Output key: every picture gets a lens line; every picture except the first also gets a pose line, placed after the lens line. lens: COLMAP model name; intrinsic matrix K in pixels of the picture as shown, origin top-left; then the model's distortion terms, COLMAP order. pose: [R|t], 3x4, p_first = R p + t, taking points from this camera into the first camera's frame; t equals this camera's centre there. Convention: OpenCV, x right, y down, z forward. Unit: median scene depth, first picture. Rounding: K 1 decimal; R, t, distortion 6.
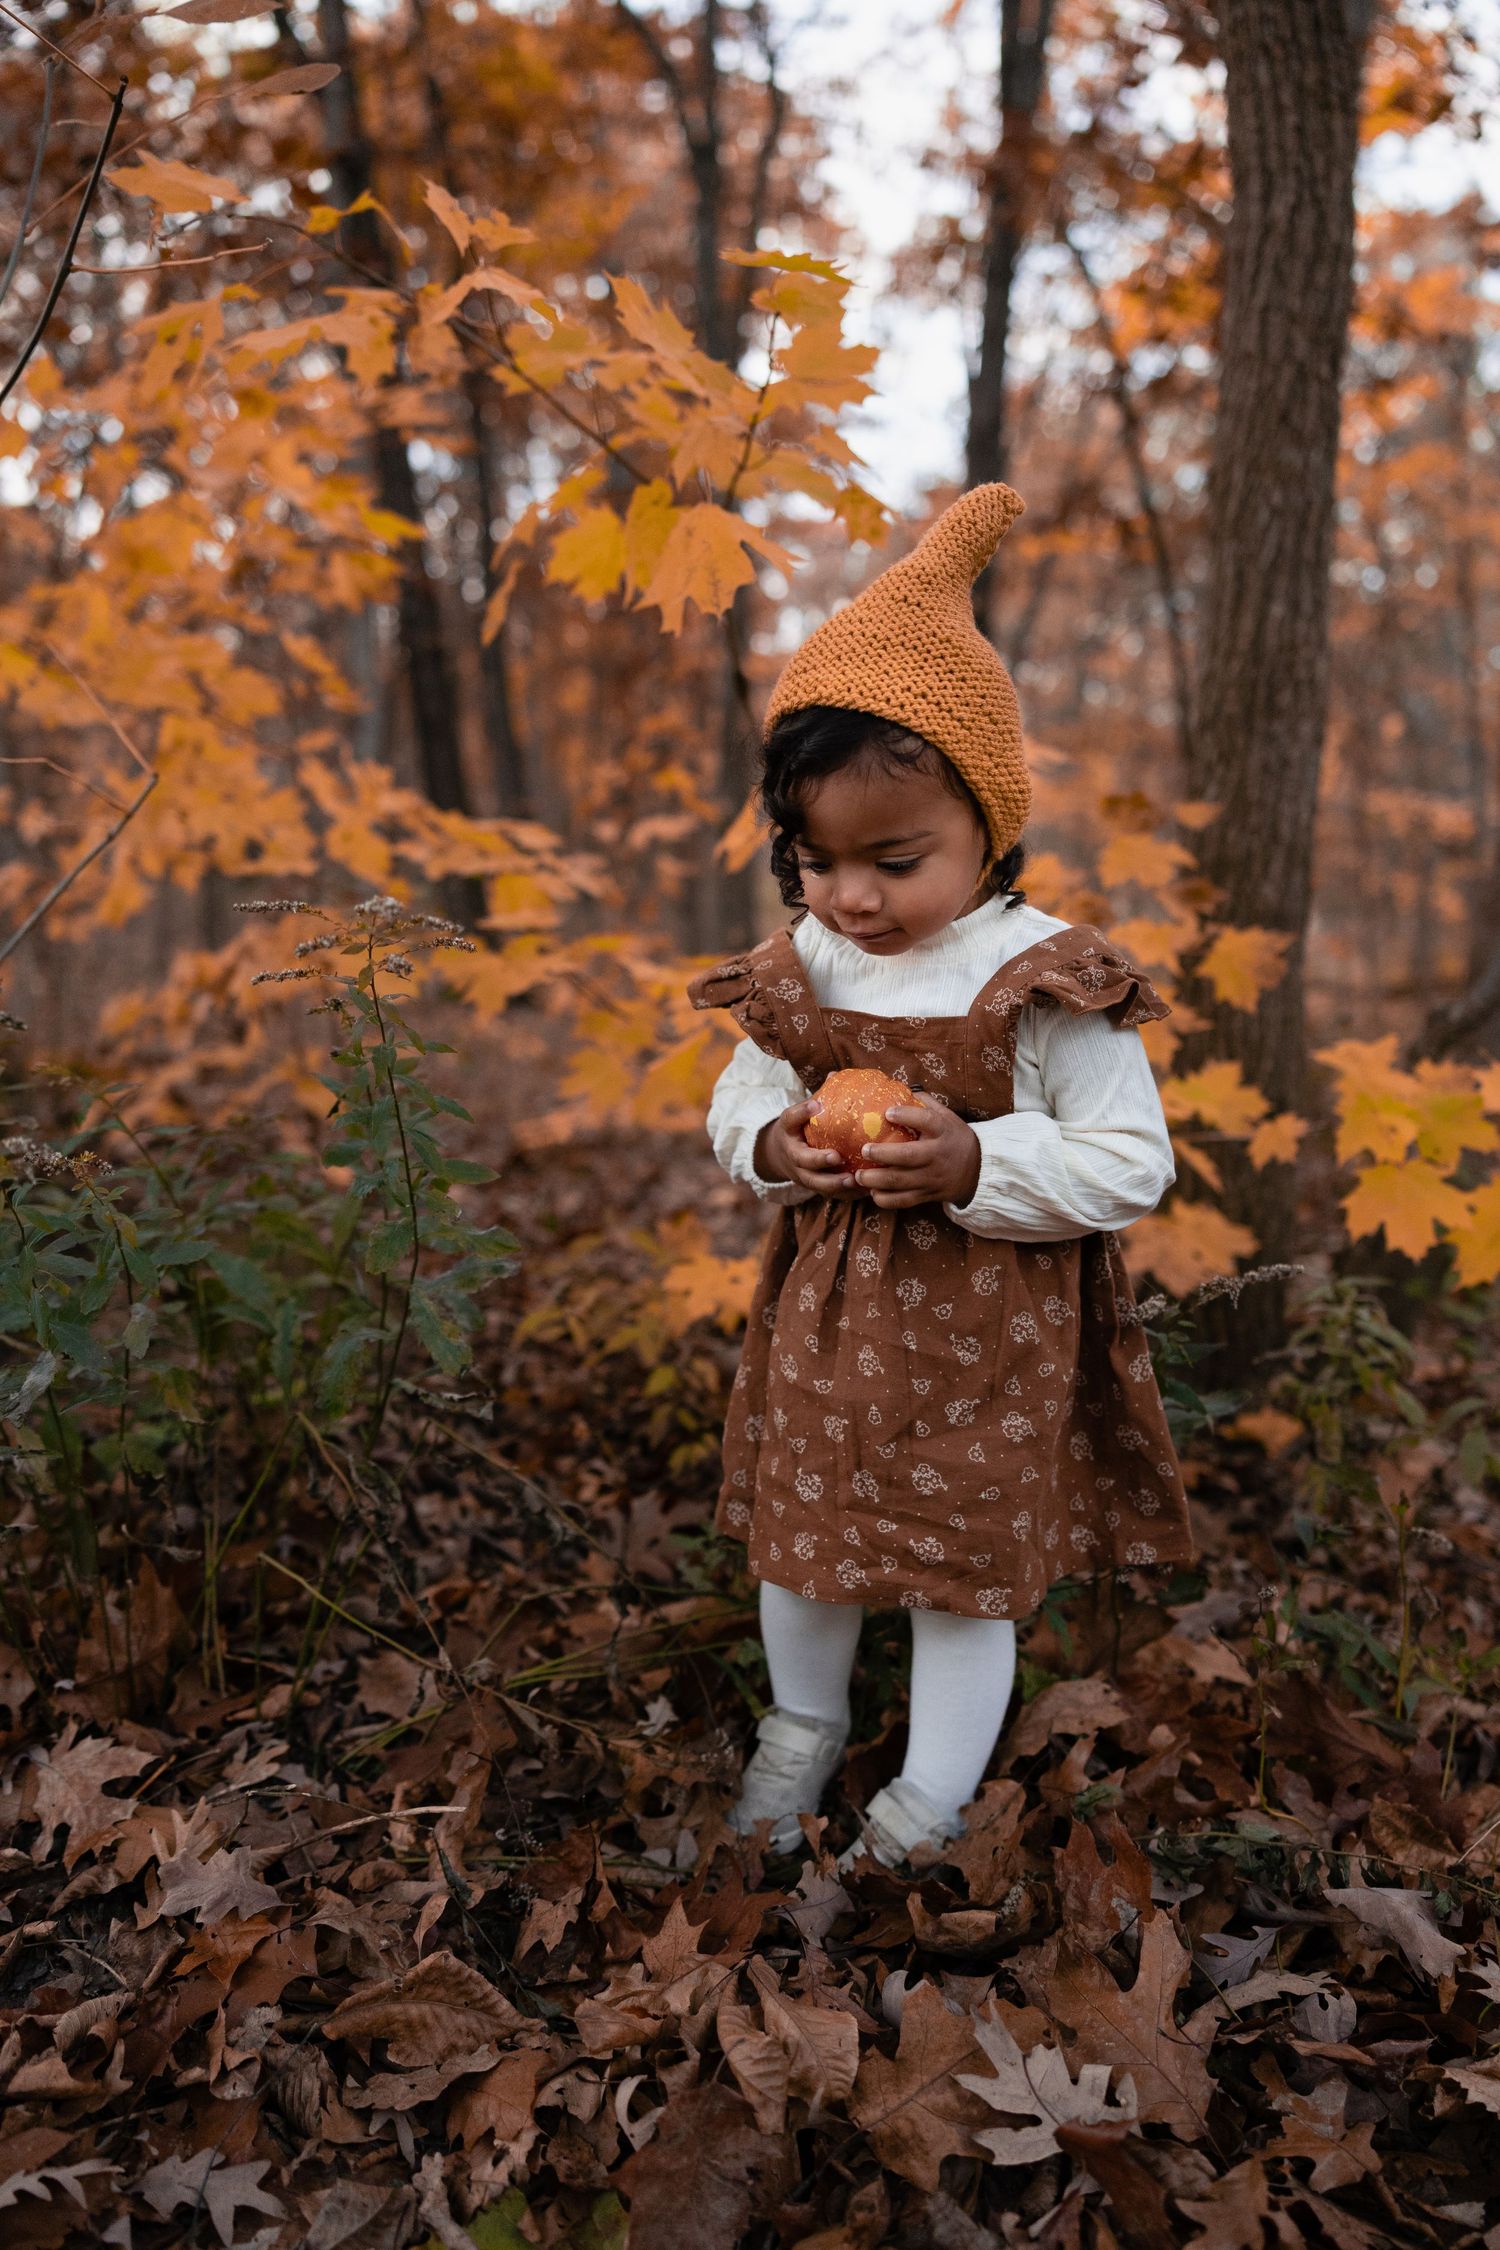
lens RADIAL K [[1730.3, 0, 739.2], [0, 1730.3, 1129.9], [0, 0, 1]] dist [0.001565, -0.005674]
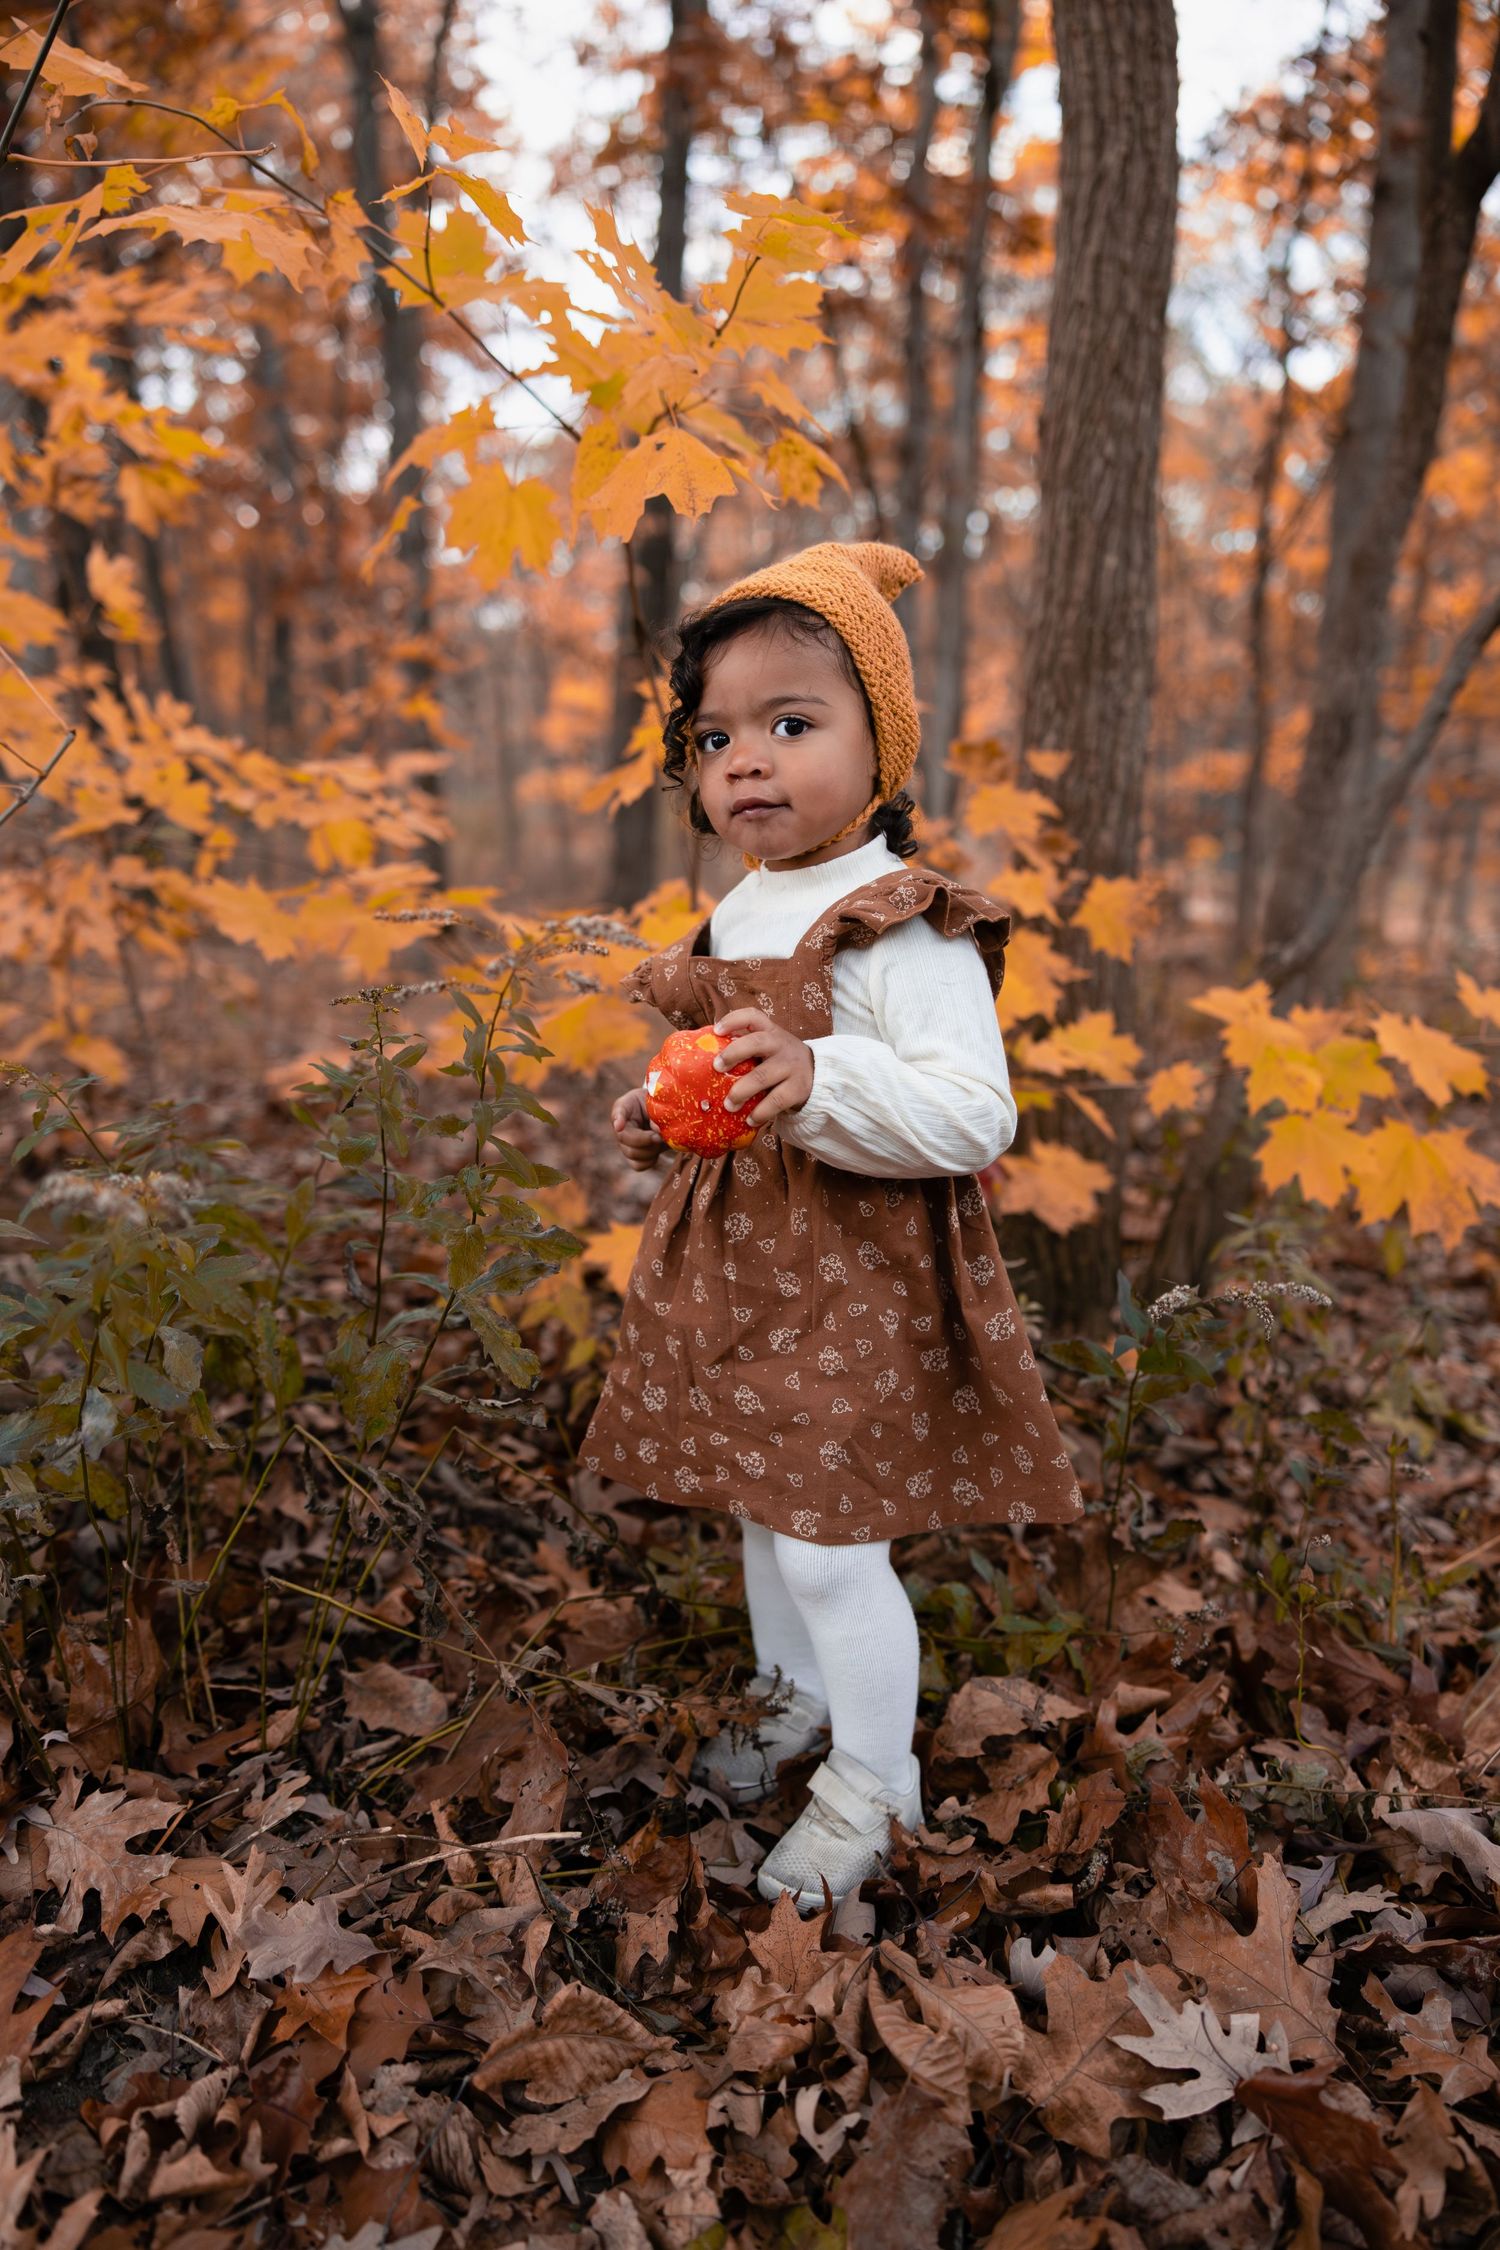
lens RADIAL K [[1733.0, 0, 751.3], [0, 1733.0, 1137.9], [0, 0, 1]] dist [0.001364, -0.010085]
pose [[0.981198, -0.035230, 0.189763, -0.230357], [0.025935, 0.998349, 0.051243, -0.041185], [-0.191255, -0.045358, 0.980492, 0.051412]]
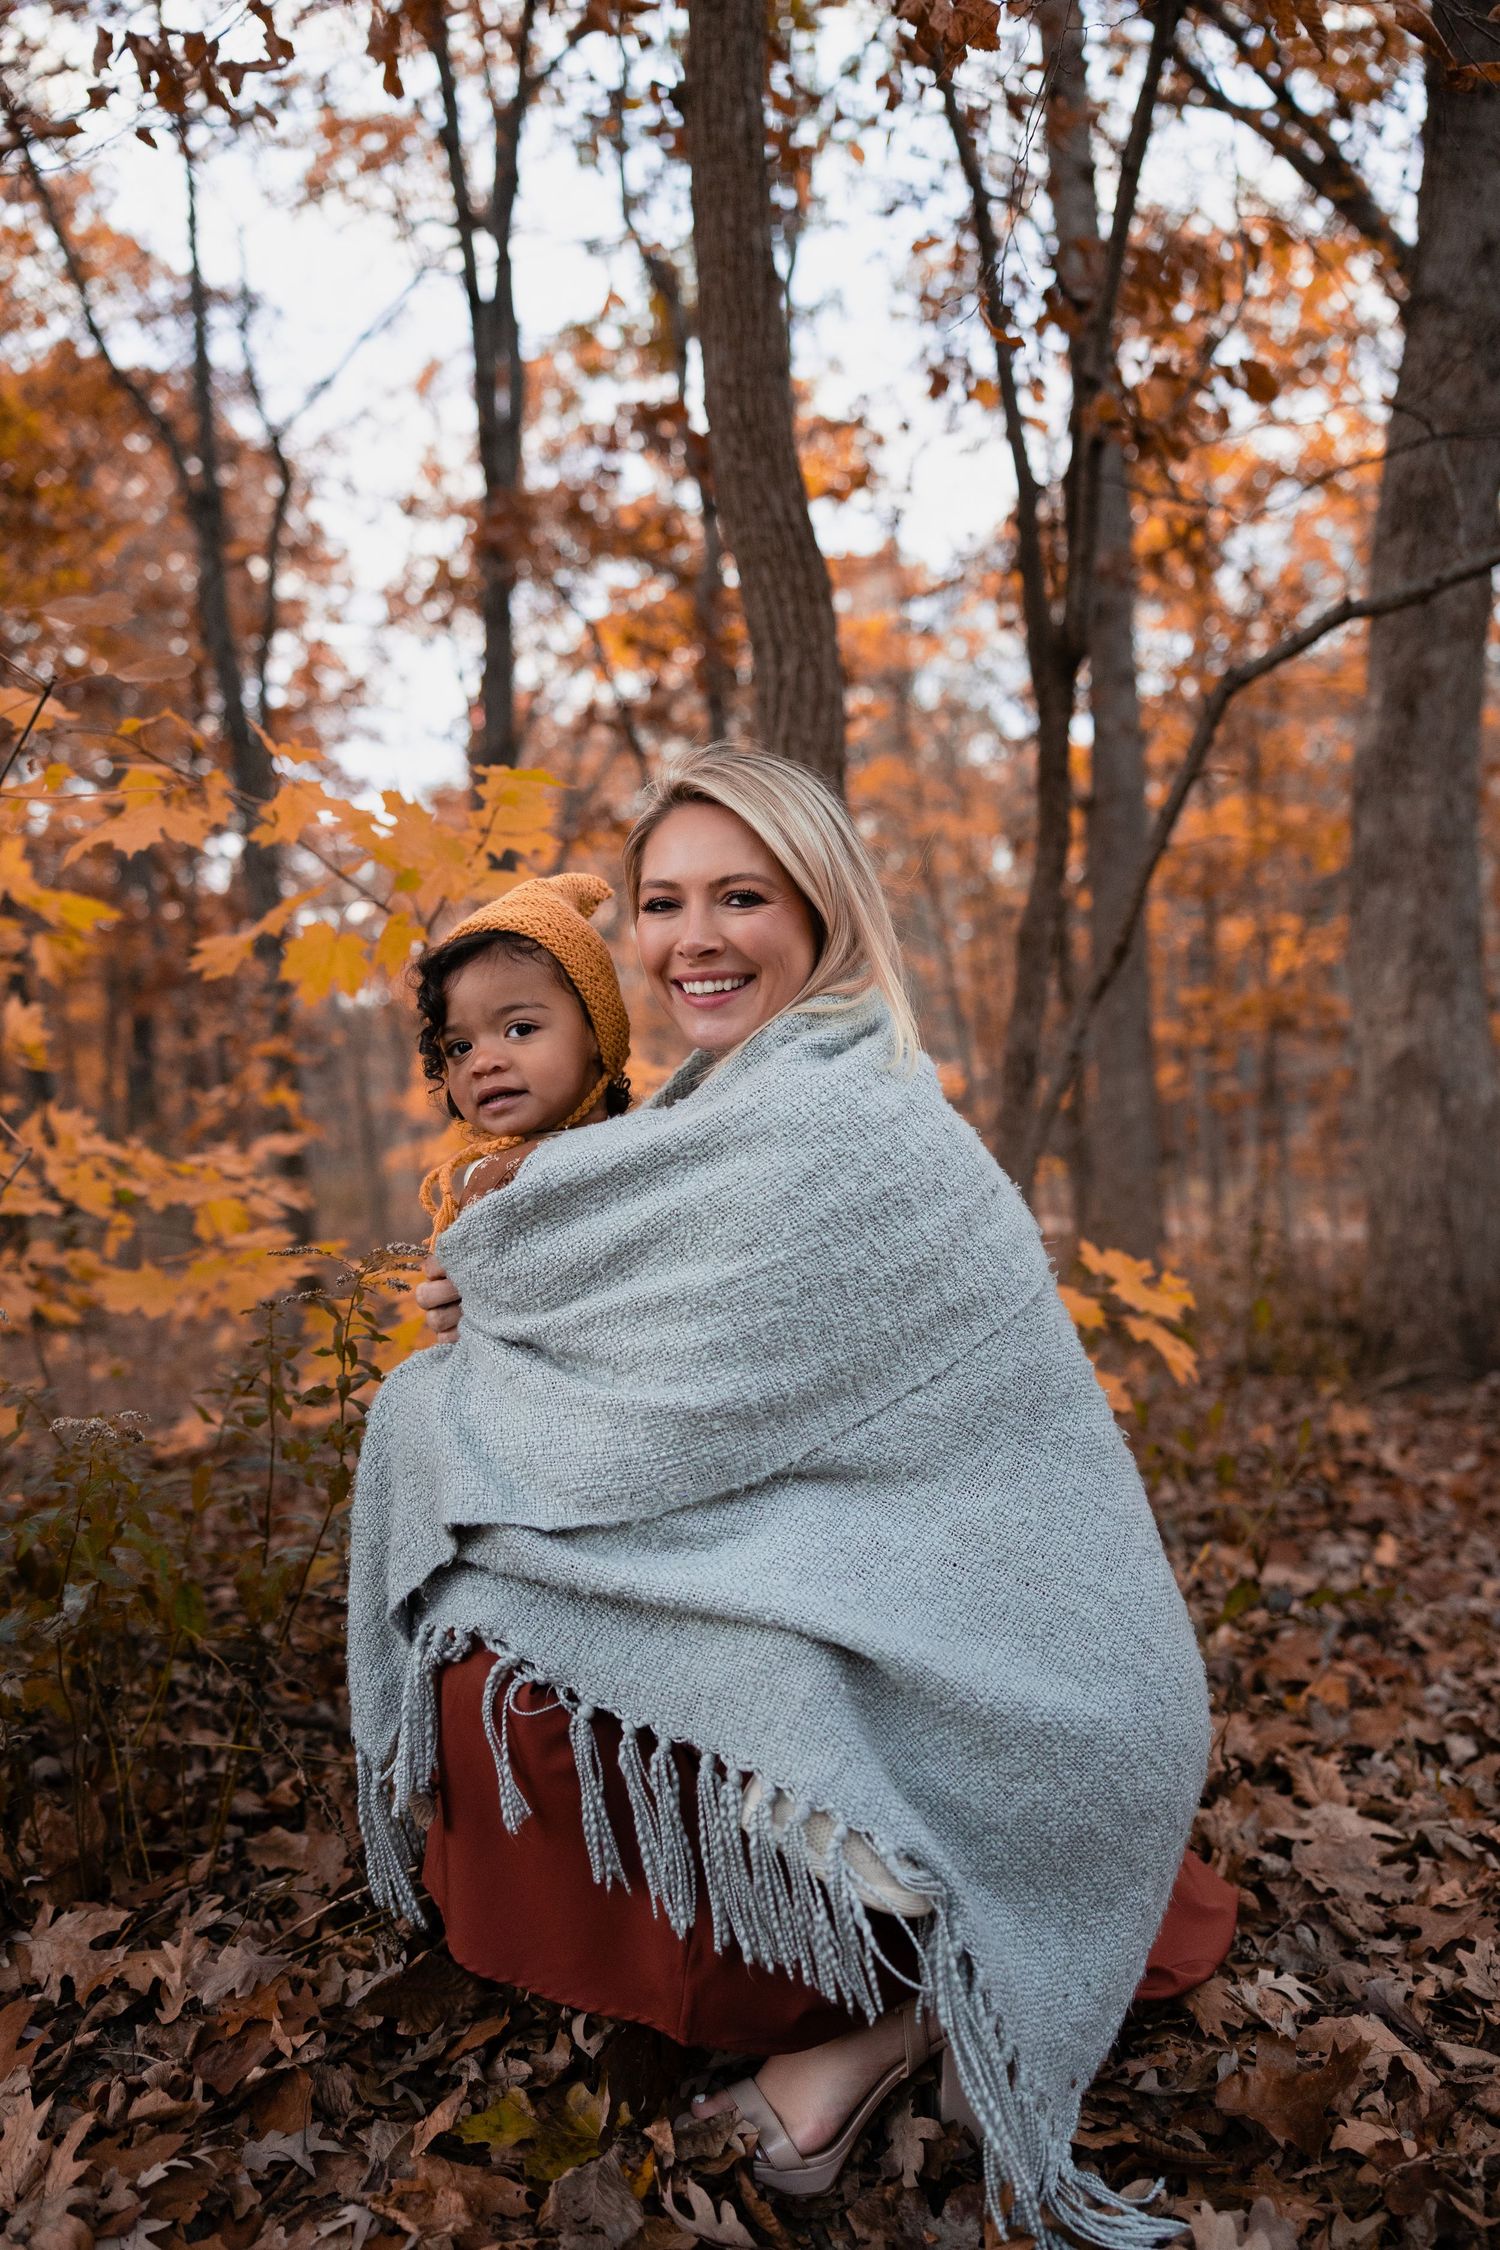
lens RADIAL K [[1736.6, 0, 750.0], [0, 1736.6, 1125.0], [0, 0, 1]] dist [0.000360, -0.003210]
pose [[0.960814, -0.070385, 0.268110, -0.230943], [0.113486, 0.982333, -0.148808, 0.040832], [-0.252900, 0.173403, 0.951826, -0.489392]]
